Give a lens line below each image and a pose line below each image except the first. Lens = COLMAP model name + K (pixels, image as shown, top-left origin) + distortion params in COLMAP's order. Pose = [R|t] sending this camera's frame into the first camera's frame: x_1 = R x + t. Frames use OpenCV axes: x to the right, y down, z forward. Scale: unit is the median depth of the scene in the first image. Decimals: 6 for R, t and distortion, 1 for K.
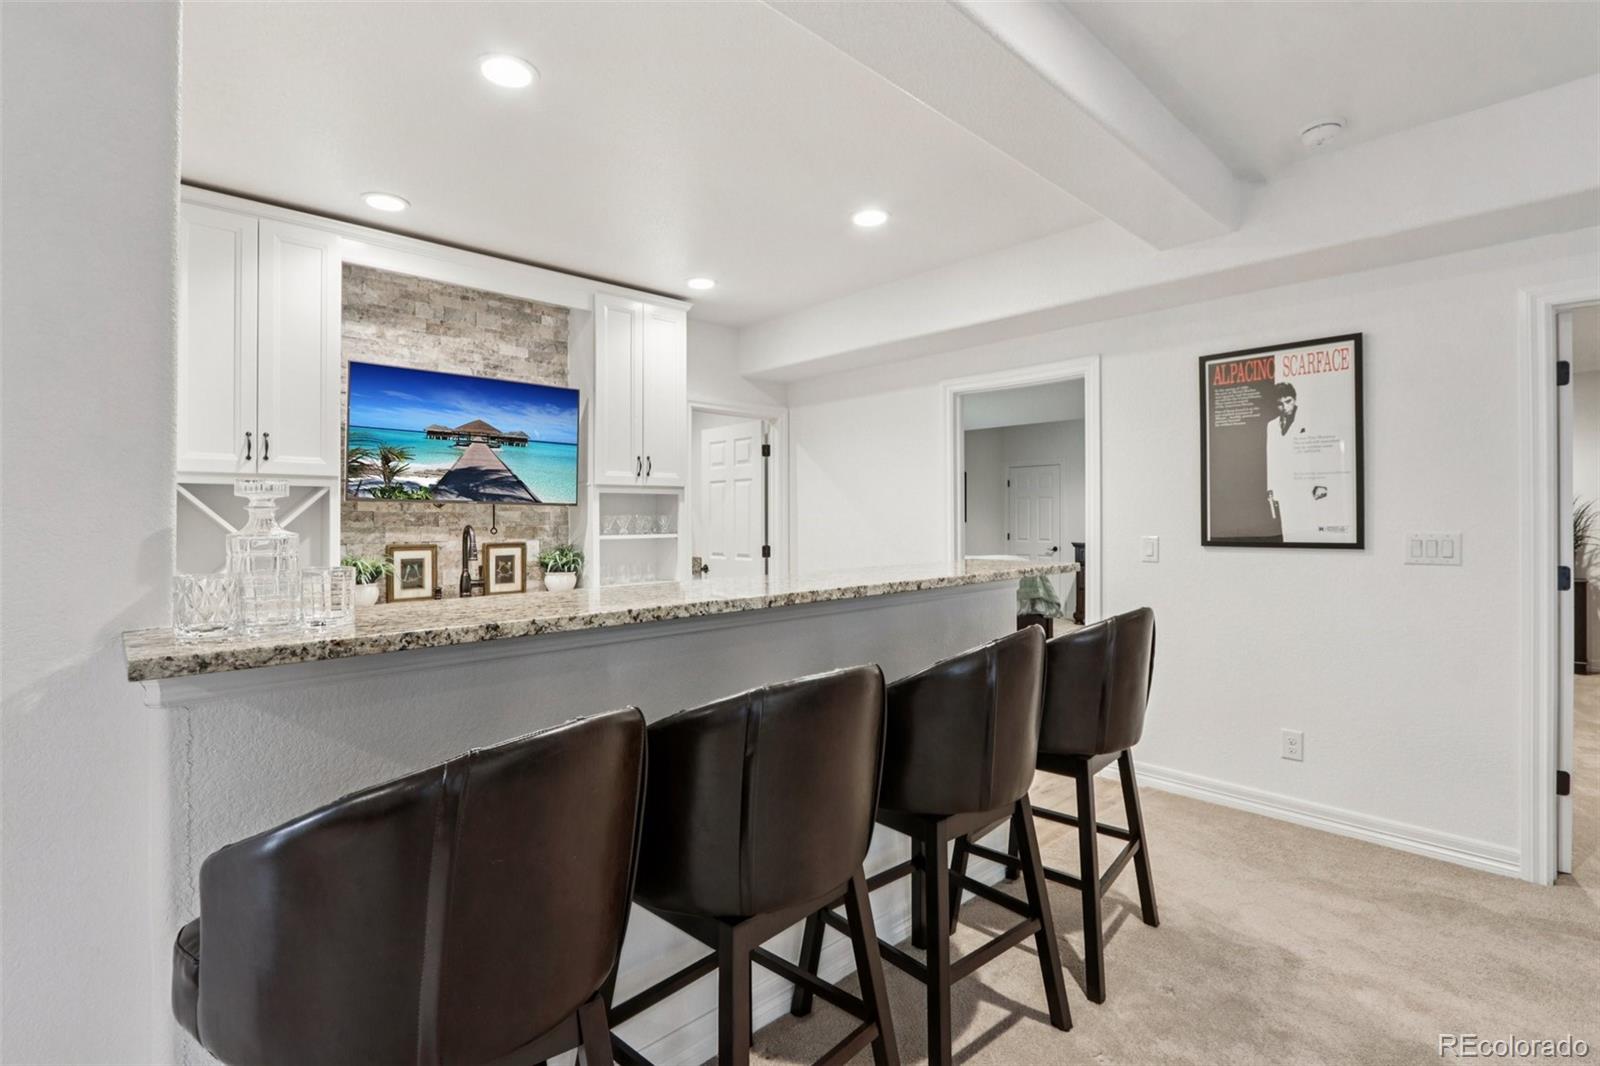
lens RADIAL K [[753.3, 0, 796.8], [0, 753.3, 526.1], [0, 0, 1]] dist [-0.002478, 0.000063]
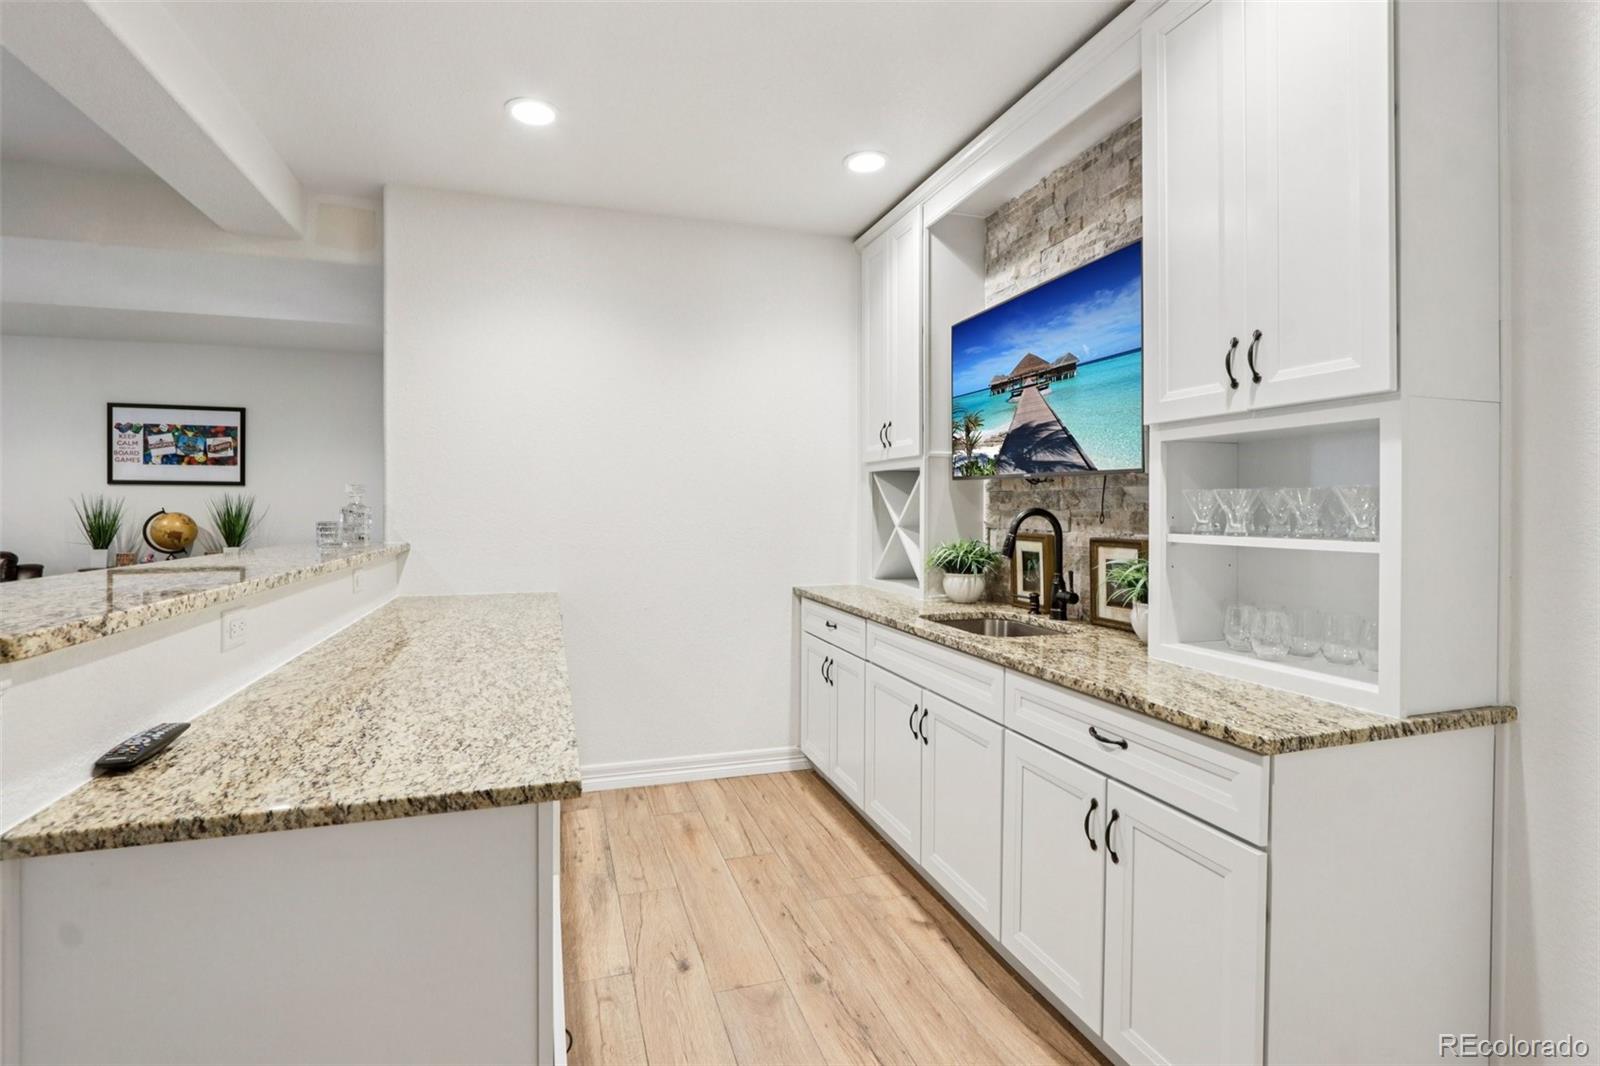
lens RADIAL K [[753.3, 0, 775.8], [0, 753.3, 487.5], [0, 0, 1]] dist [-0.002478, 0.000063]
pose [[-0.451258, -0.016044, -0.892249, 0.277571], [-0.002975, 0.999860, -0.016474, -0.008861], [0.892389, -0.004780, -0.451242, 1.086366]]
